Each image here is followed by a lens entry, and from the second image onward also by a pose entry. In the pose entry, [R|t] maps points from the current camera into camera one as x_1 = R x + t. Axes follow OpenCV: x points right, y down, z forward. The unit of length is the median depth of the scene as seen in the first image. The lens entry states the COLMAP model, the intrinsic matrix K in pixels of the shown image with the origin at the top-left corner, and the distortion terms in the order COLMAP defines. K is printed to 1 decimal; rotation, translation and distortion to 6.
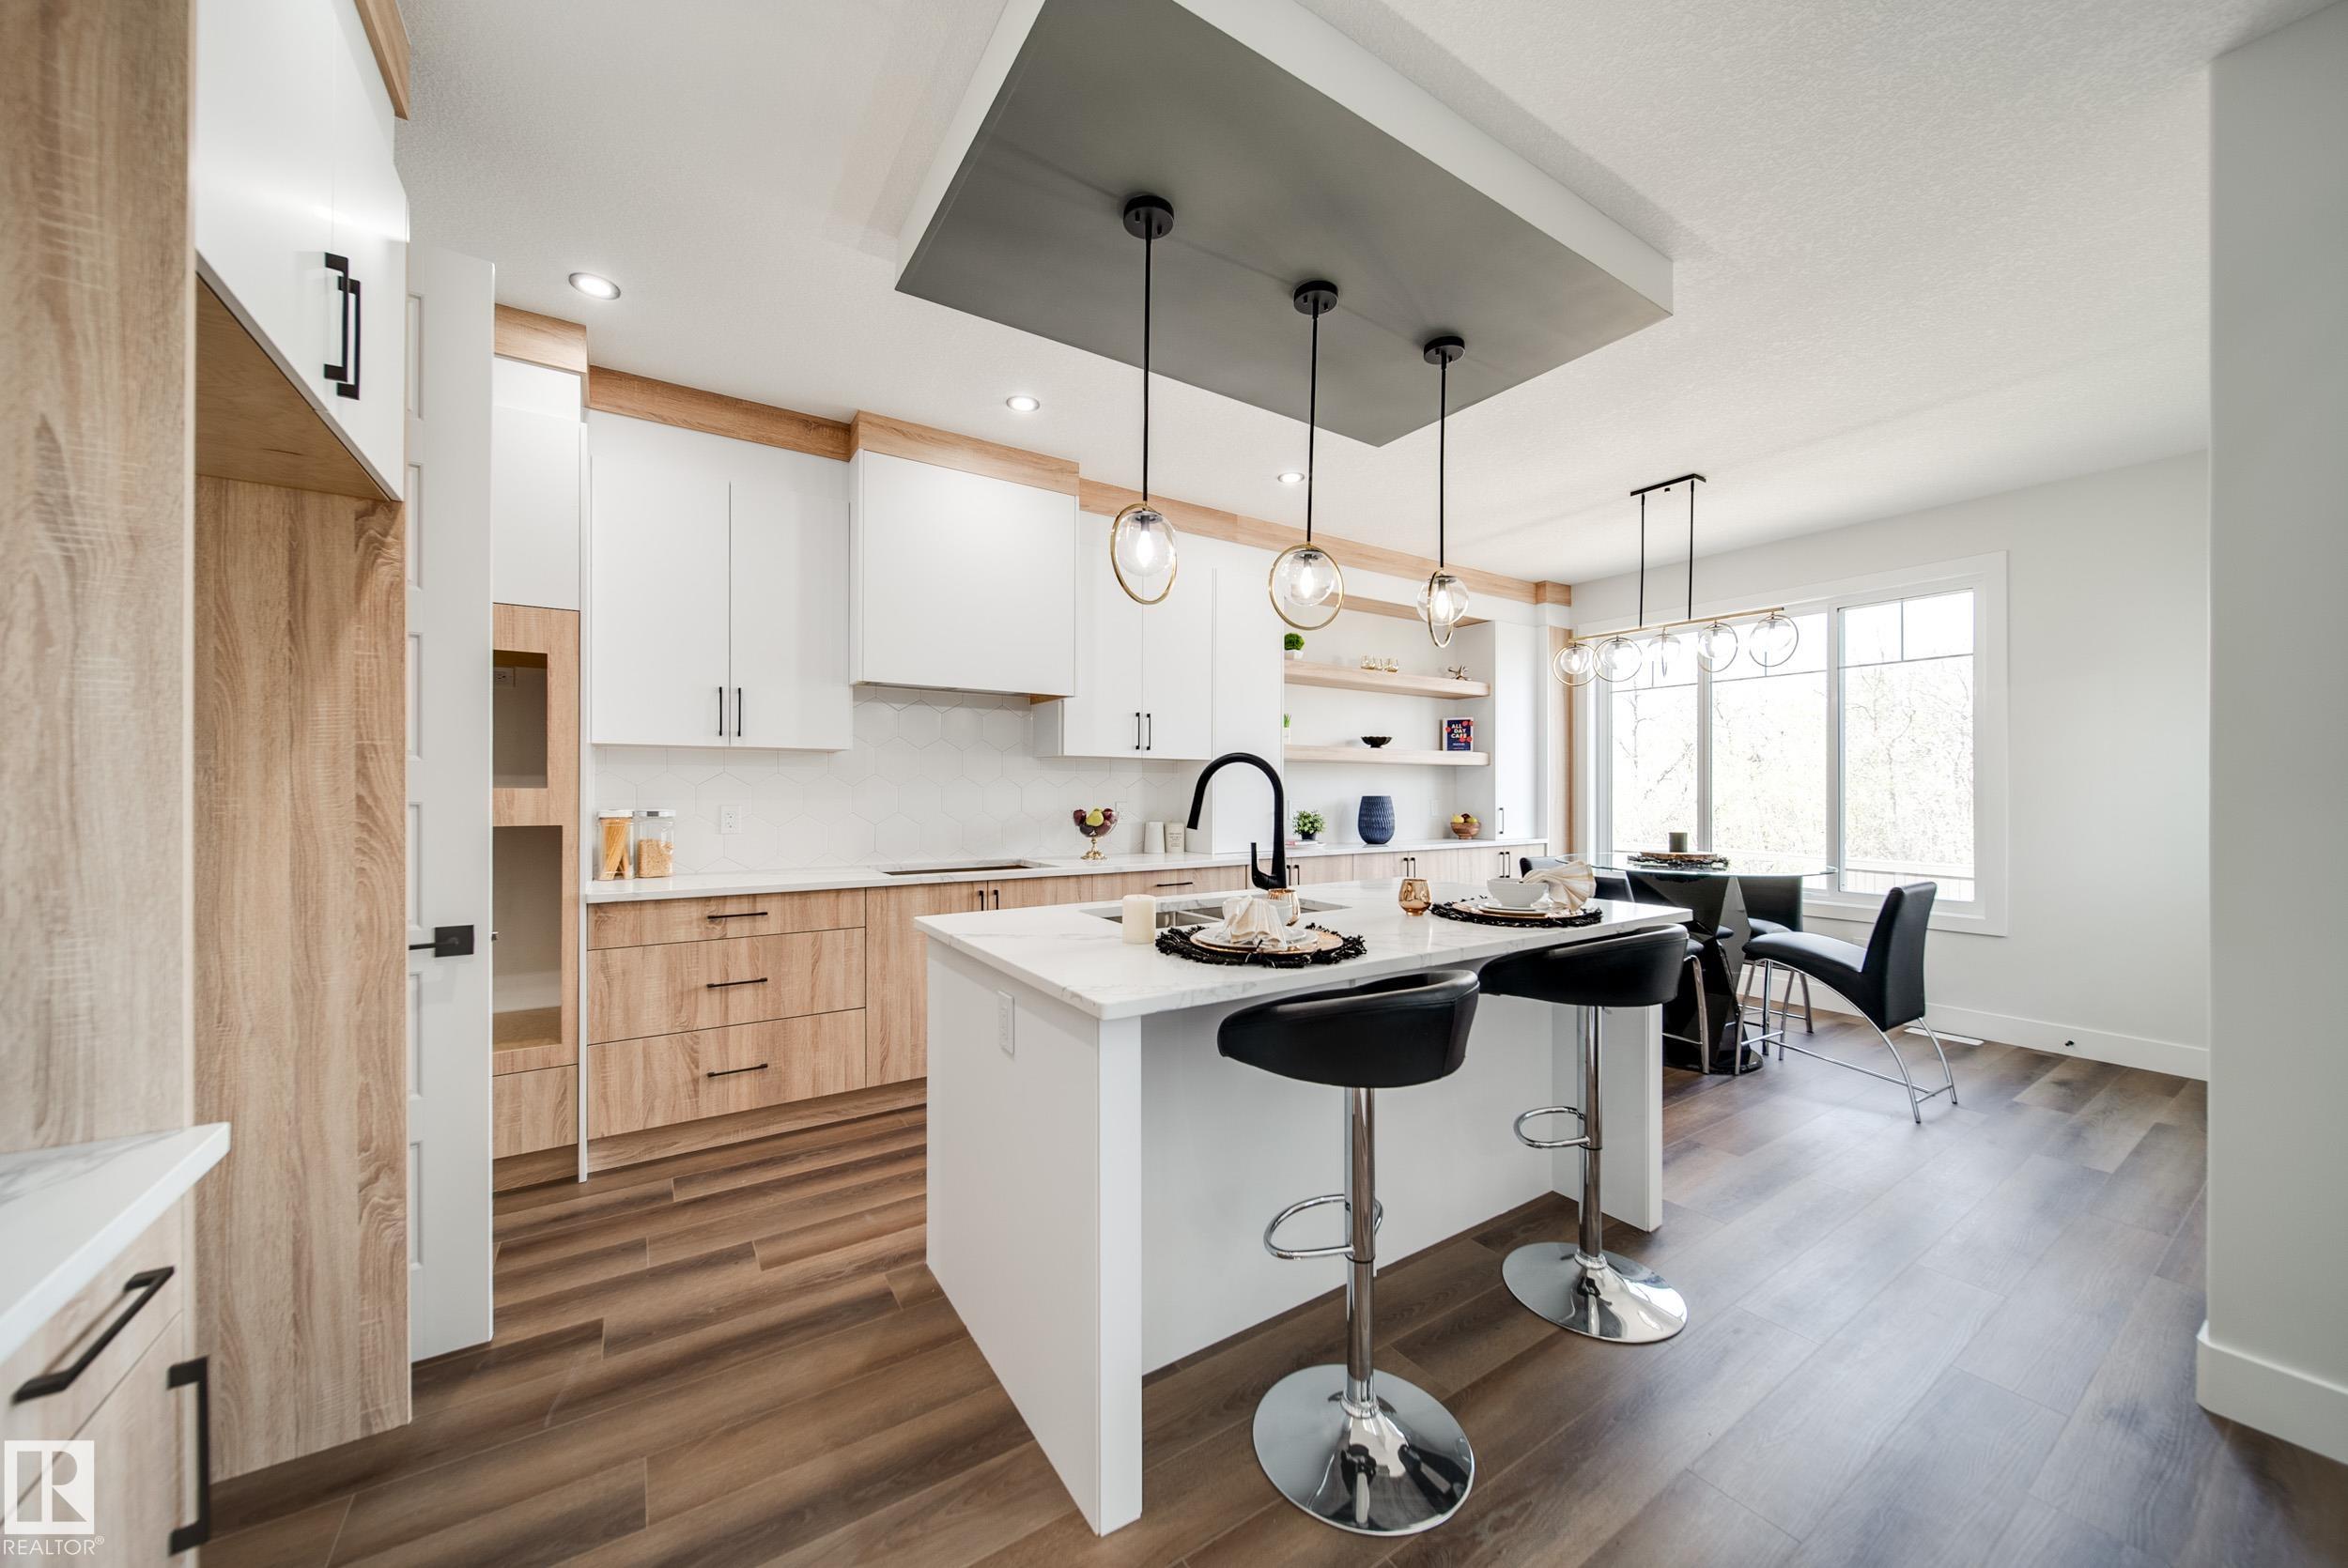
lens RADIAL K [[825.1, 0, 1170.4], [0, 825.1, 793.0], [0, 0, 1]] dist [-0.000718, -0.001539]
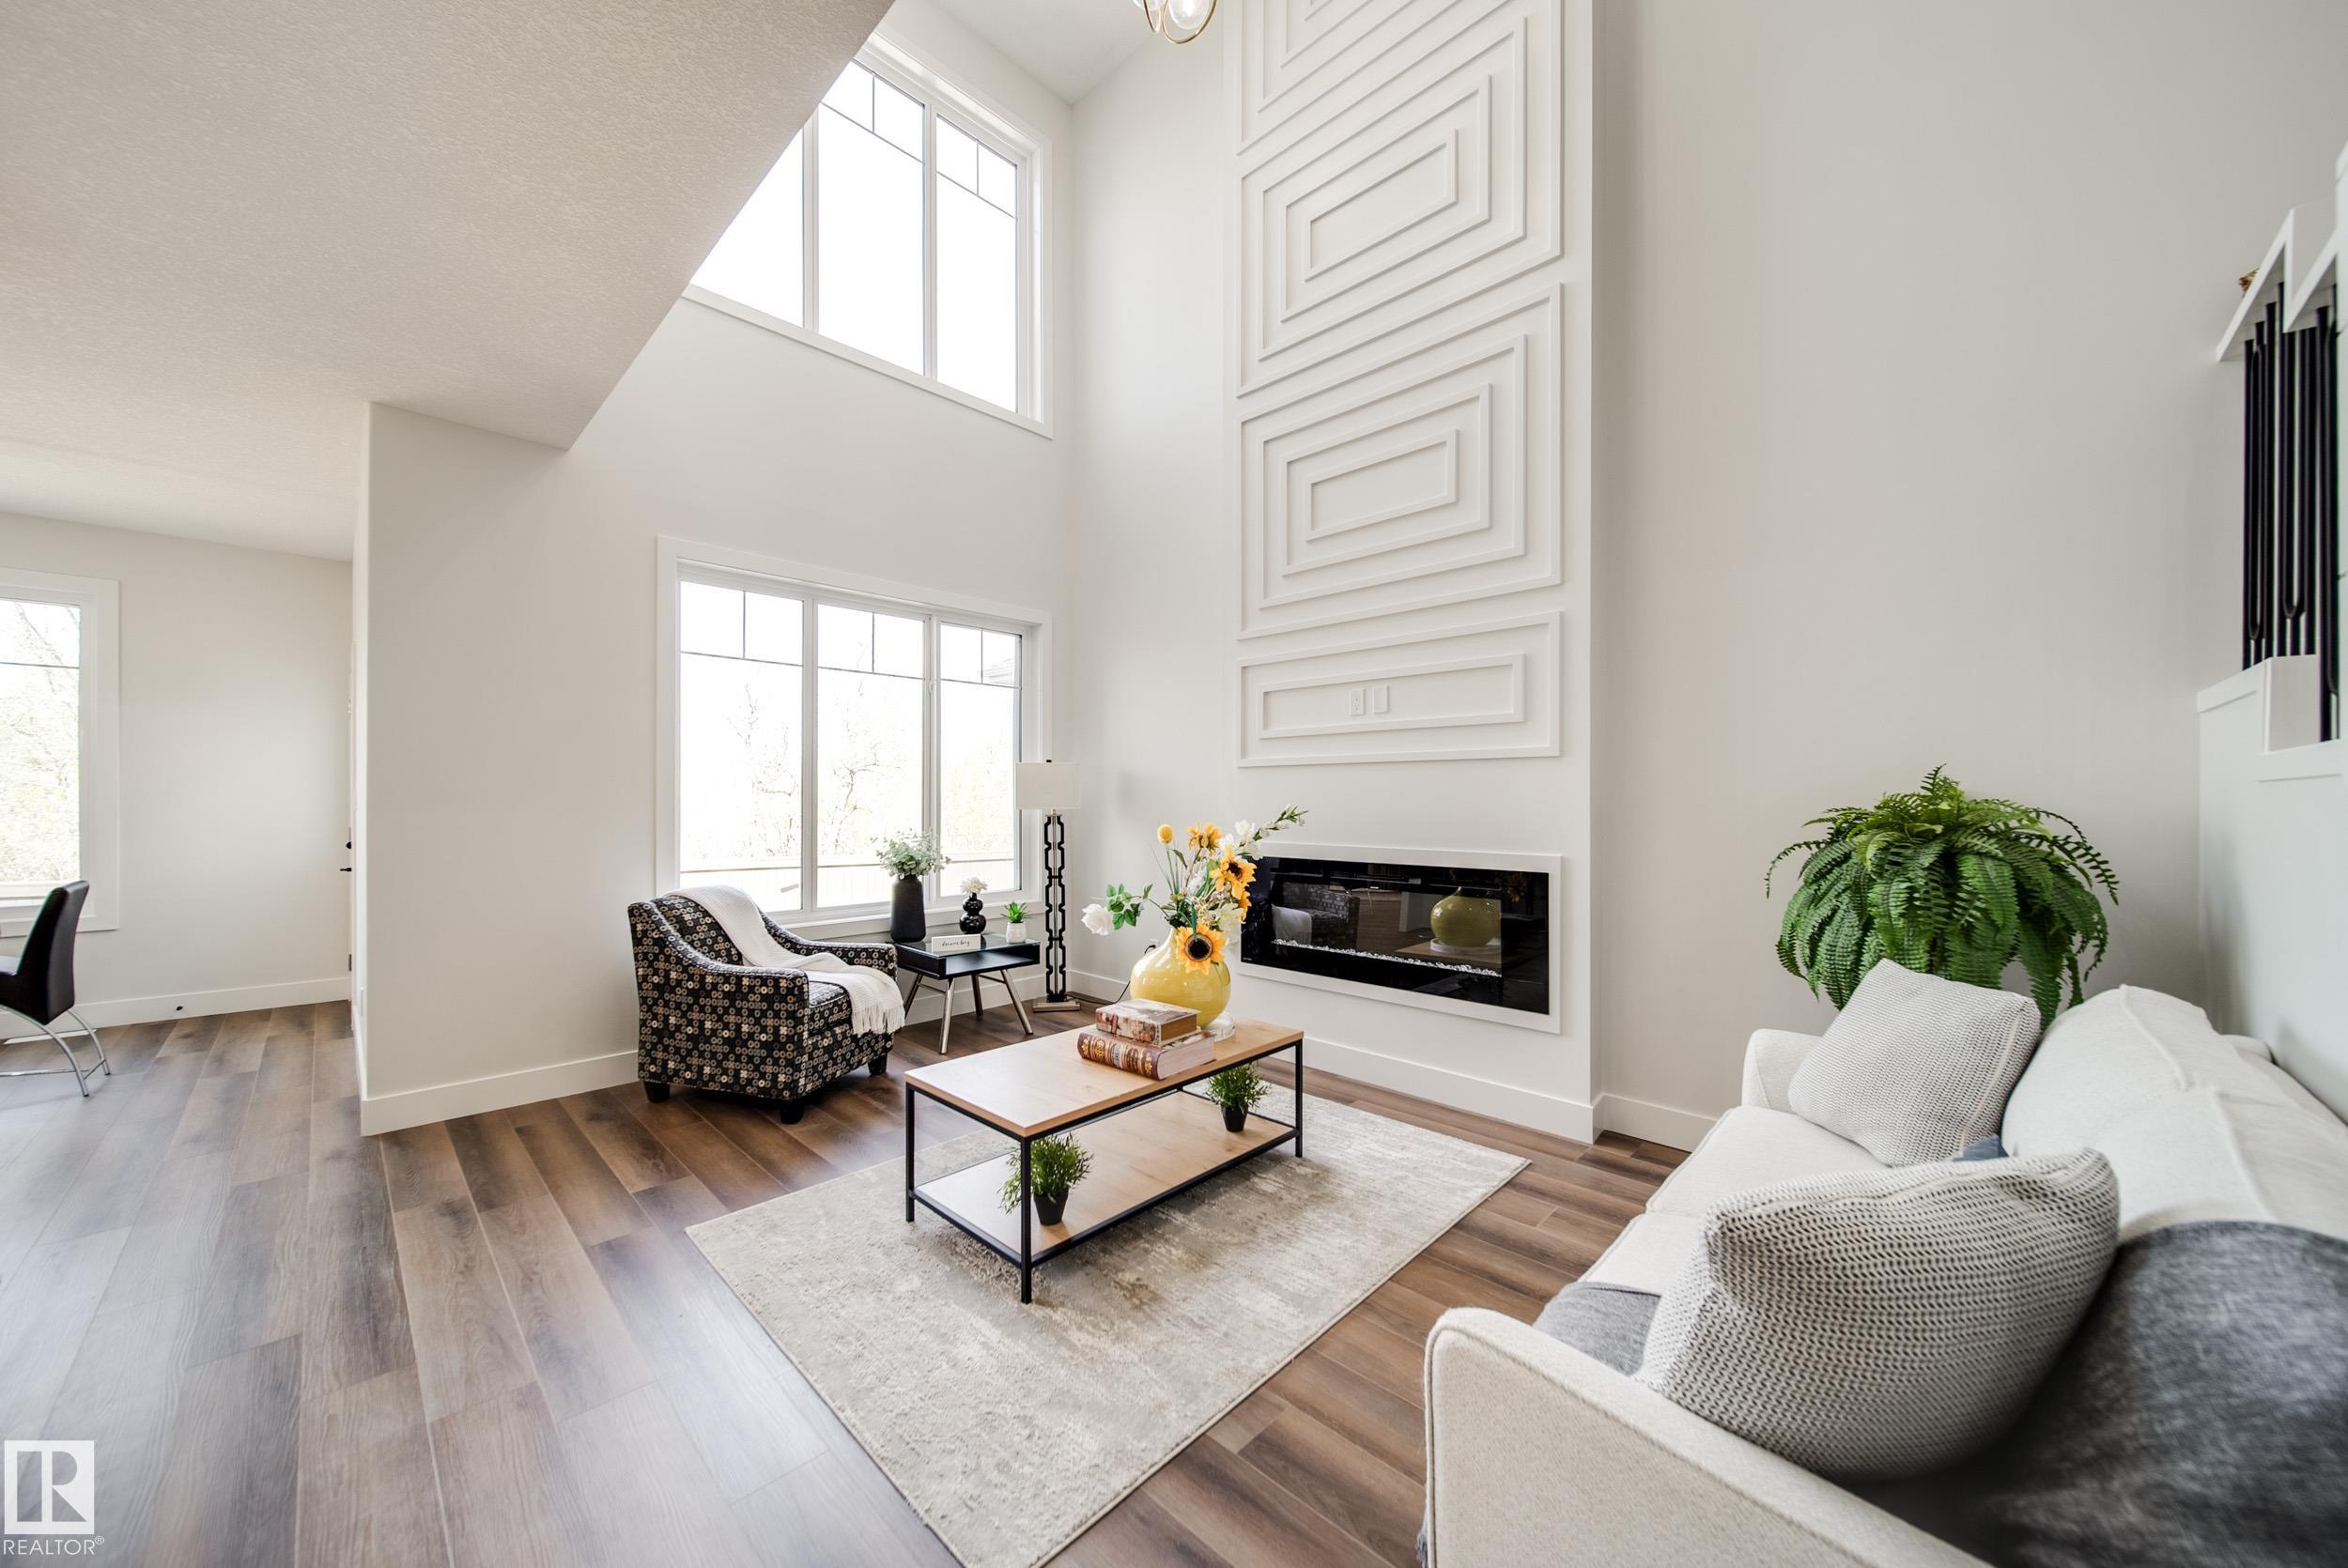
lens RADIAL K [[825.1, 0, 1166.7], [0, 825.1, 803.9], [0, 0, 1]] dist [-0.000718, -0.001539]
pose [[-0.213541, -0.007777, 0.976903, -0.462587], [-0.000804, 0.999969, 0.007784, -0.004077], [-0.976934, 0.000877, -0.213541, -0.181851]]
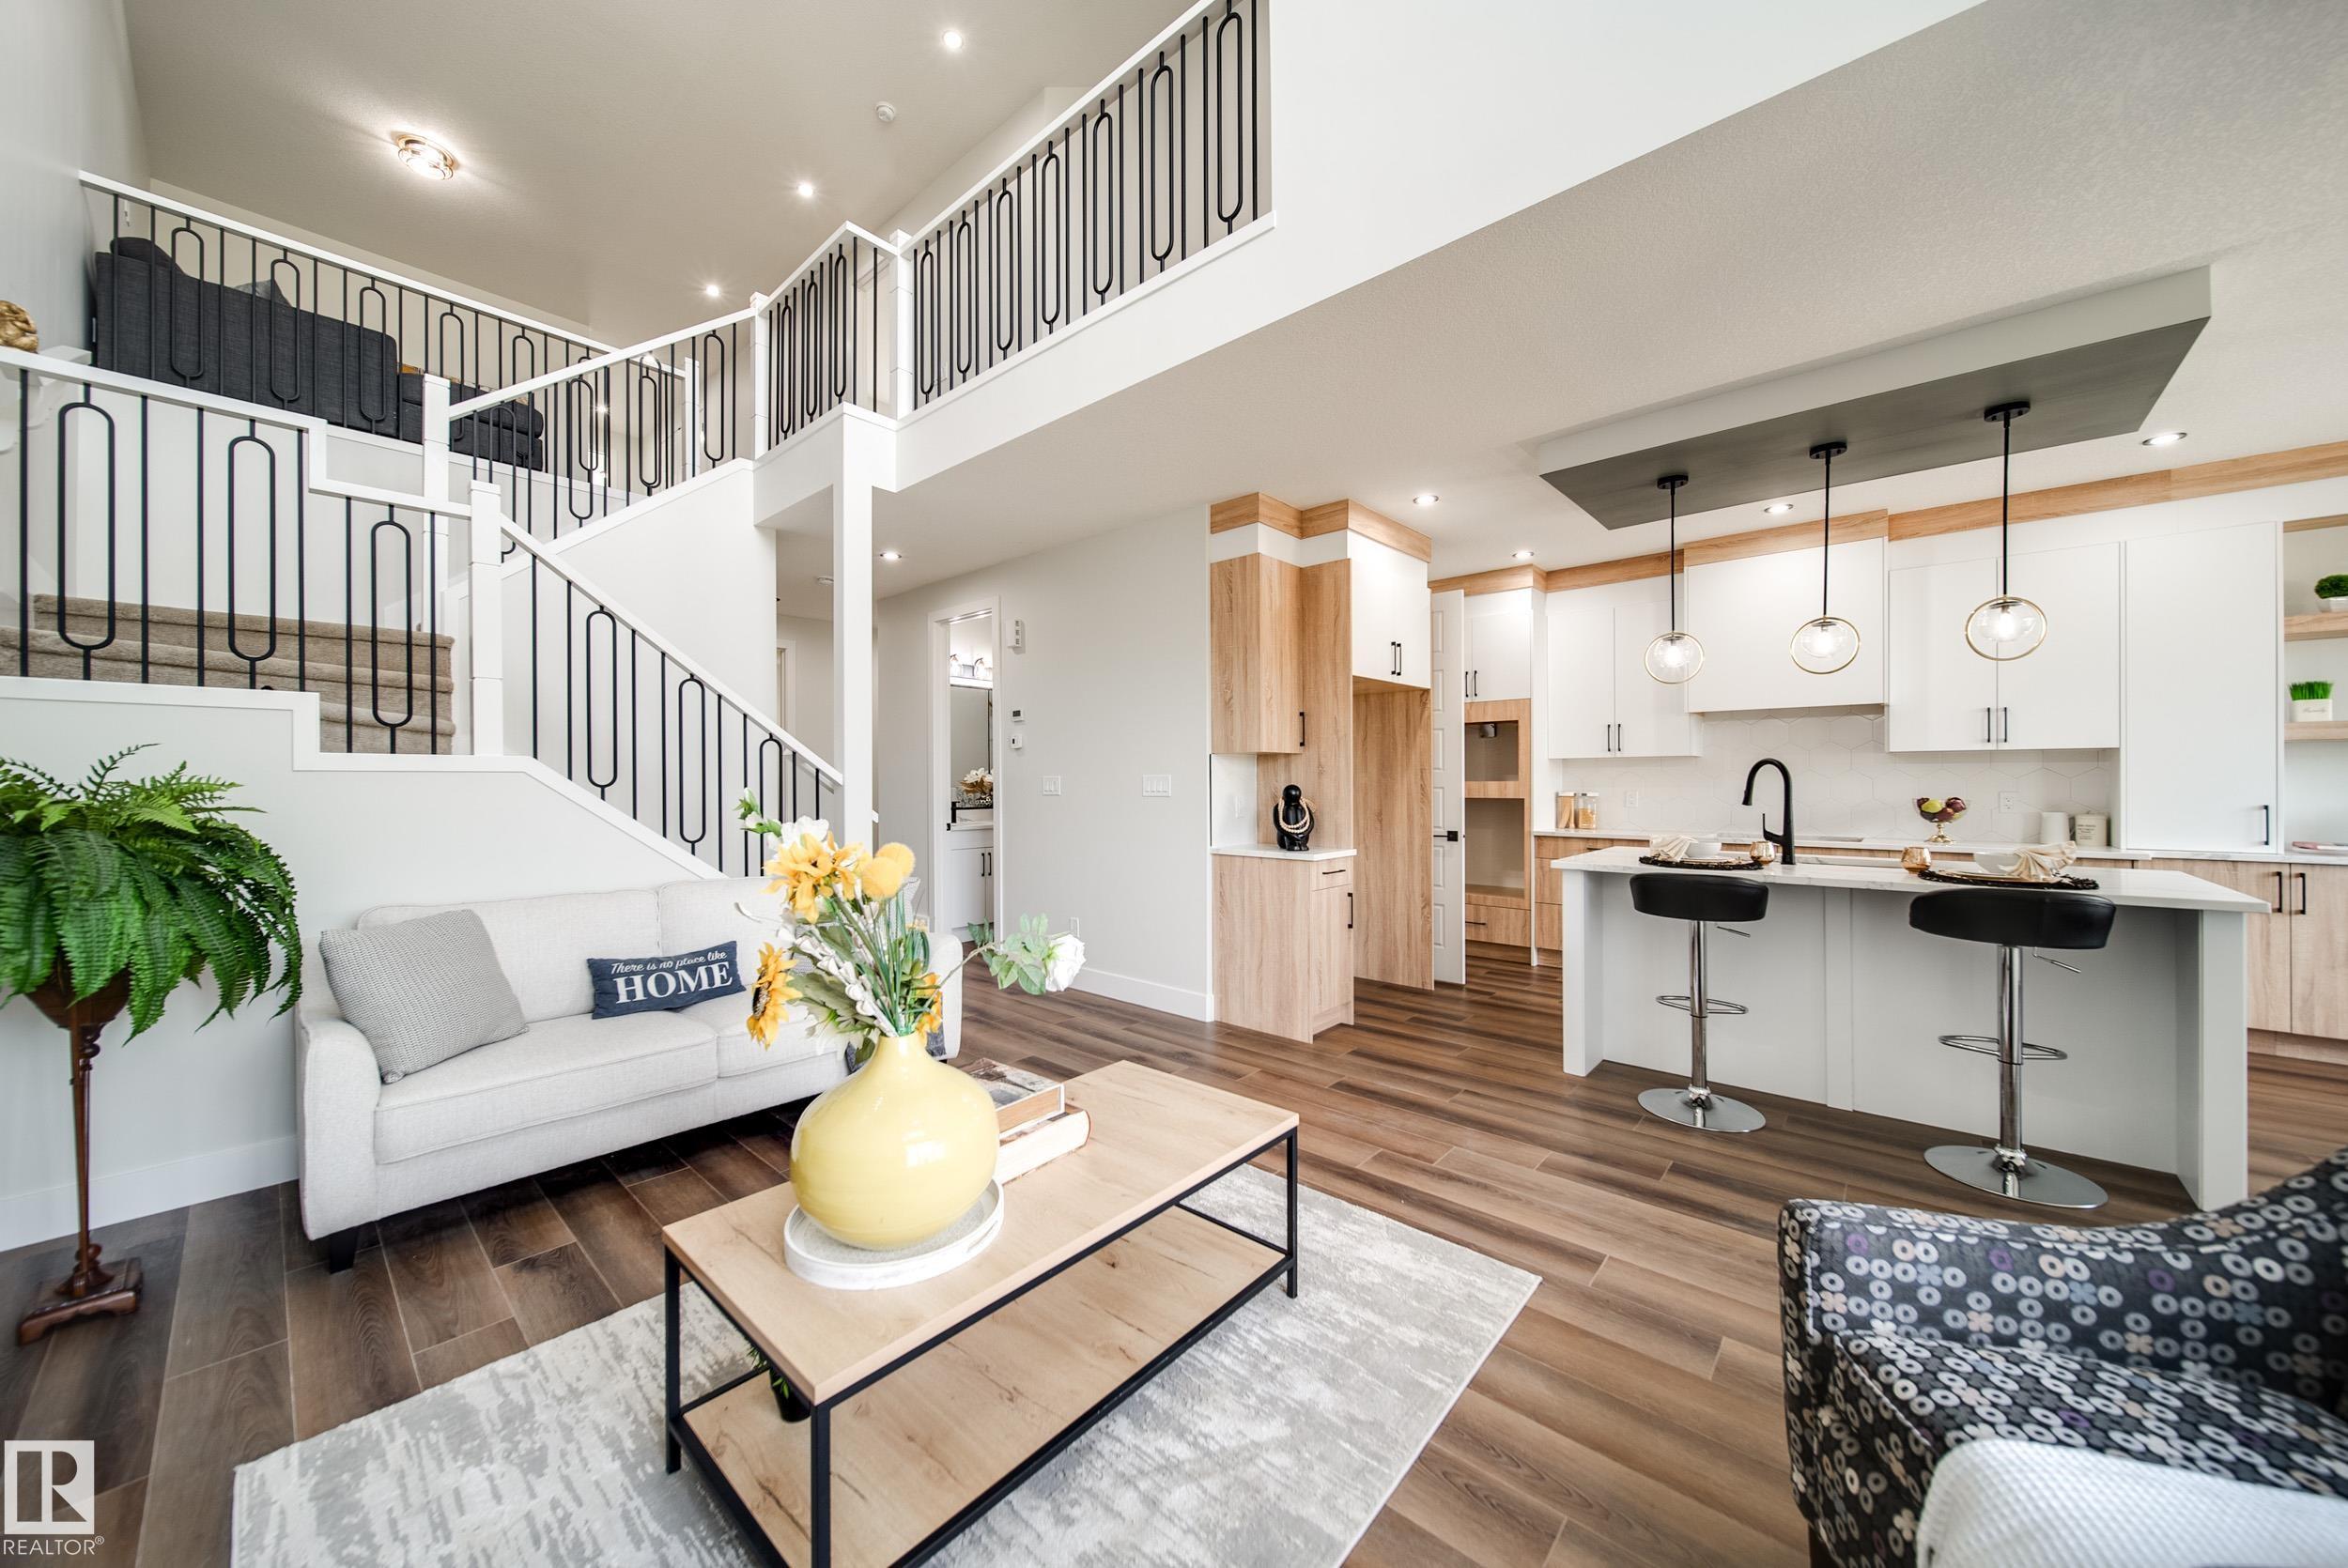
lens RADIAL K [[825.1, 0, 1171.3], [0, 825.1, 778.8], [0, 0, 1]] dist [-0.000718, -0.001539]
pose [[0.257226, -0.005849, -0.966334, 0.890648], [0.000484, 0.999982, -0.005924, 0.000068], [0.966351, 0.001056, 0.257224, -0.360471]]
